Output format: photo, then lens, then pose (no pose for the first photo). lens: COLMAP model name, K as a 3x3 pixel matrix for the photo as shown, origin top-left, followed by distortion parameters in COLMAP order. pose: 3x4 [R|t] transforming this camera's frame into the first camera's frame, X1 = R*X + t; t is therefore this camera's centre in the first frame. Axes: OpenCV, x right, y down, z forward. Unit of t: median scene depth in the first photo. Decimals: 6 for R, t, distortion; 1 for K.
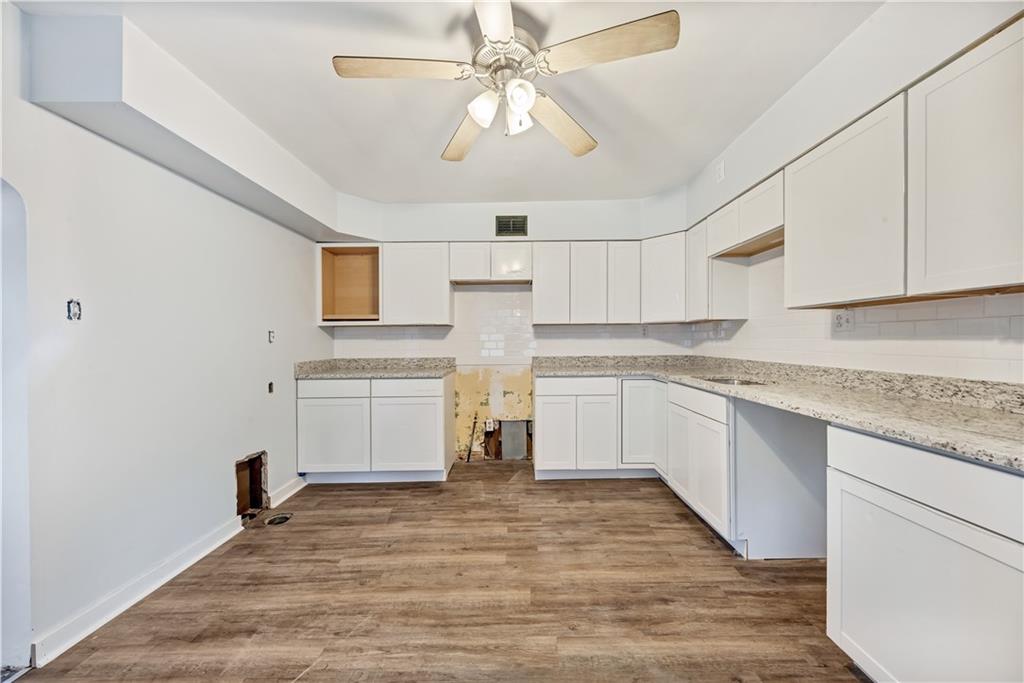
lens RADIAL K [[358.2, 0, 520.8], [0, 358.2, 338.7], [0, 0, 1]] dist [0.007524, -0.002711]
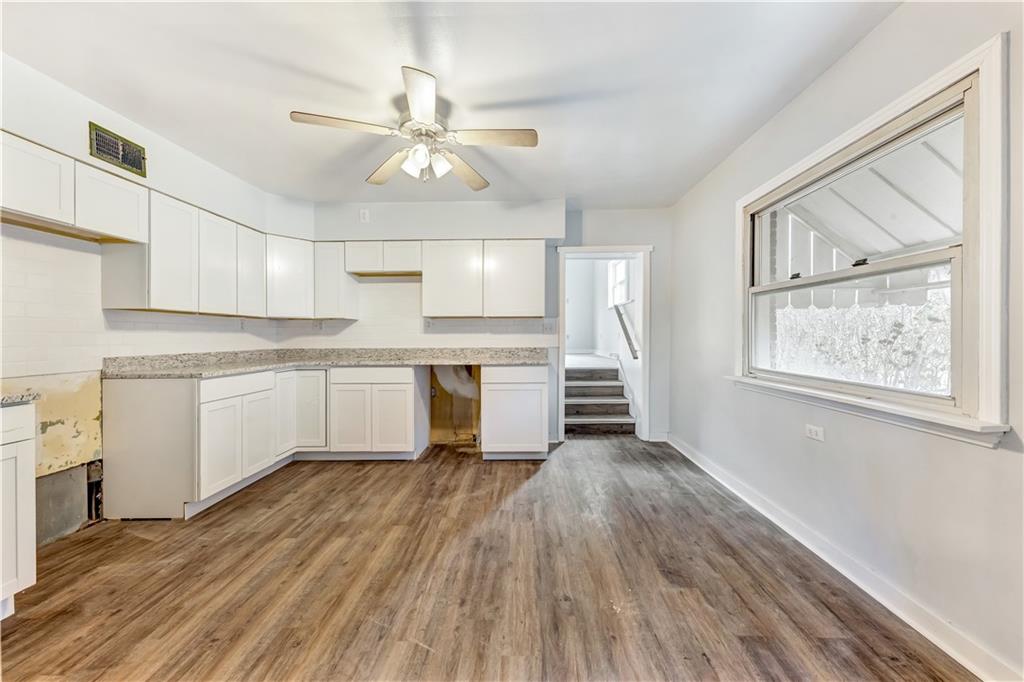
lens RADIAL K [[358.2, 0, 516.0], [0, 358.2, 331.3], [0, 0, 1]] dist [0.007524, -0.002711]
pose [[0.024612, 0.023295, 0.999426, -0.764747], [0.002449, 0.999724, -0.023362, 0.025964], [-0.999694, 0.003023, 0.024549, 0.329087]]
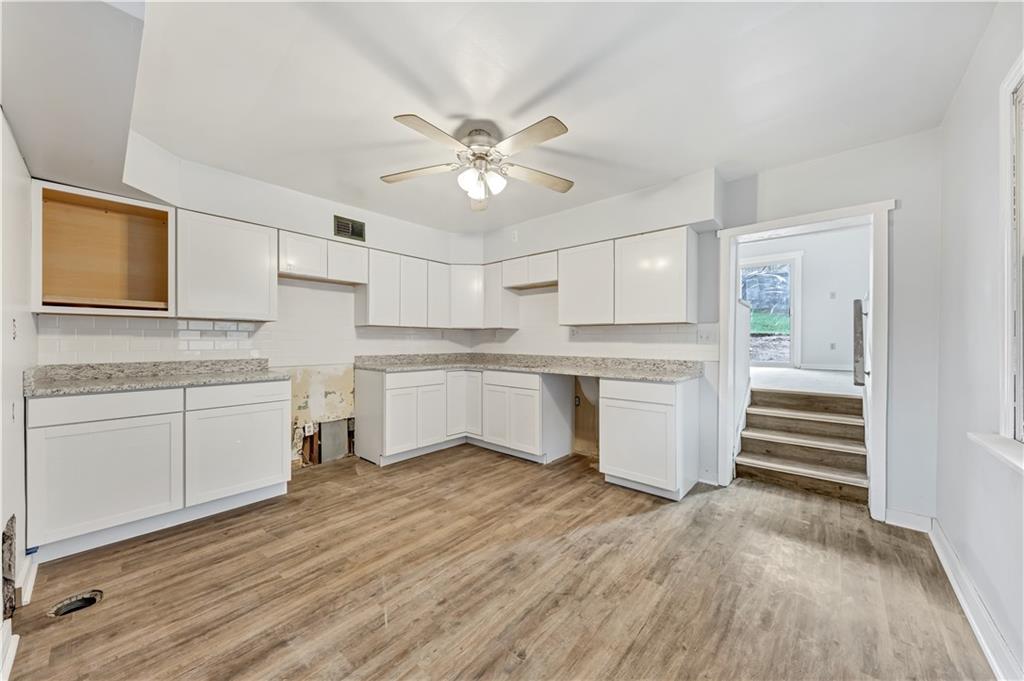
lens RADIAL K [[358.2, 0, 518.2], [0, 358.2, 337.6], [0, 0, 1]] dist [0.007524, -0.002711]
pose [[0.656955, 0.019333, 0.753681, -0.571418], [-0.012642, 0.999813, -0.014628, 0.007842], [-0.753823, 0.000082, 0.657077, -0.049631]]
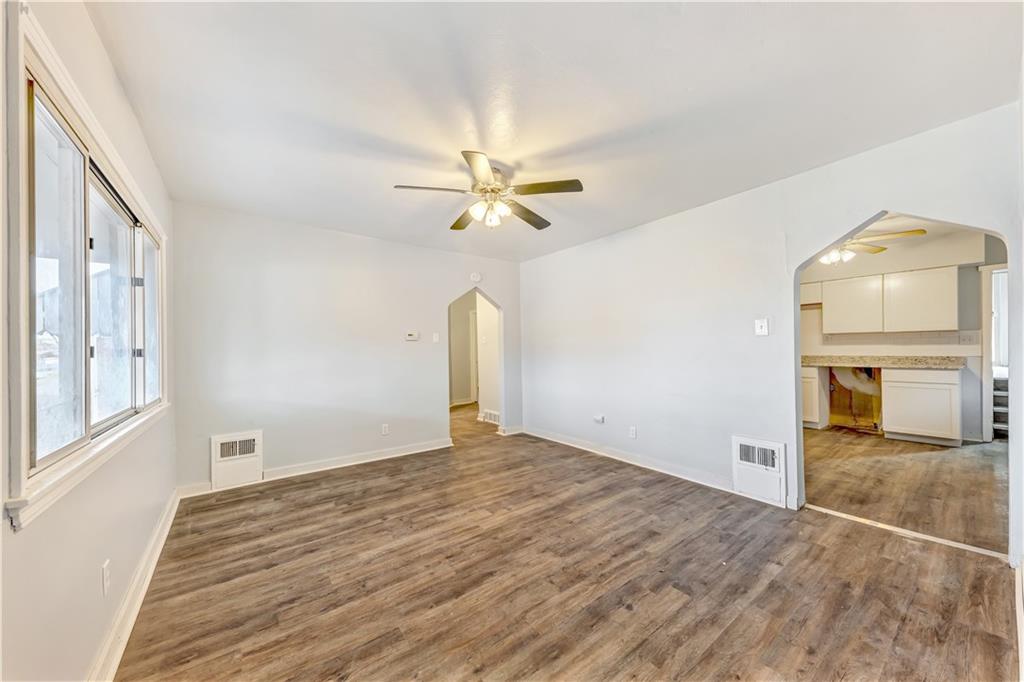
lens RADIAL K [[358.2, 0, 511.7], [0, 358.2, 344.0], [0, 0, 1]] dist [0.007524, -0.002711]
pose [[0.800668, 0.005198, 0.599086, -1.903864], [0.001939, 0.999935, -0.011268, 0.015254], [-0.599105, 0.010183, 0.800605, 0.170358]]
